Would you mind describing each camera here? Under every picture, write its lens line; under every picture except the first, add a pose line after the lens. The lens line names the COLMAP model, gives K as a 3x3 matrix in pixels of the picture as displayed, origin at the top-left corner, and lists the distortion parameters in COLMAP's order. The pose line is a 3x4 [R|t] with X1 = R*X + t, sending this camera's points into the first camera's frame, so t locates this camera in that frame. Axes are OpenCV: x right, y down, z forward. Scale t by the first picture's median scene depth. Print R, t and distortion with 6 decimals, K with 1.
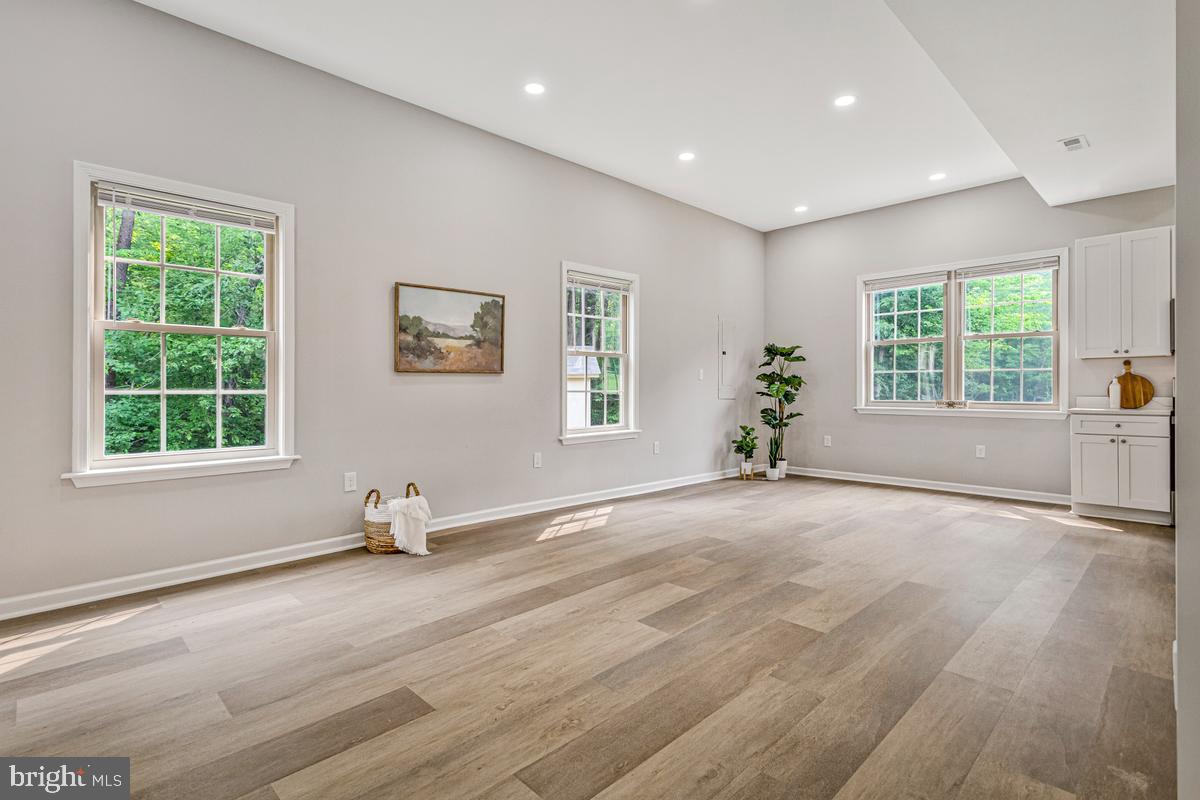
lens RADIAL K [[573.5, 0, 599.6], [0, 573.5, 391.2], [0, 0, 1]] dist [-0.001647, -0.000004]
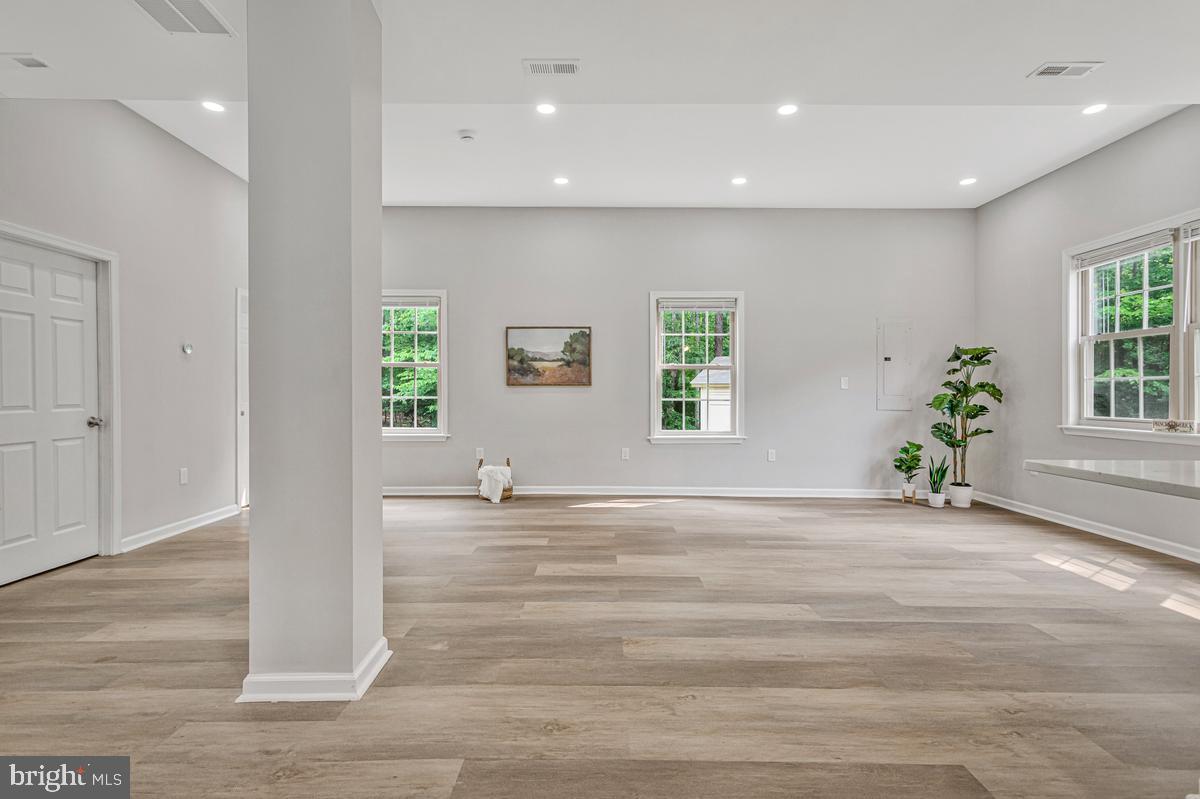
lens RADIAL K [[585.8, 0, 603.4], [0, 585.8, 394.2], [0, 0, 1]] dist [-0.000195, 0.000614]
pose [[0.715799, 0.006935, -0.698272, 0.834522], [-0.009183, 0.999958, 0.000519, -0.011674], [0.698246, 0.006040, 0.715832, 0.051029]]
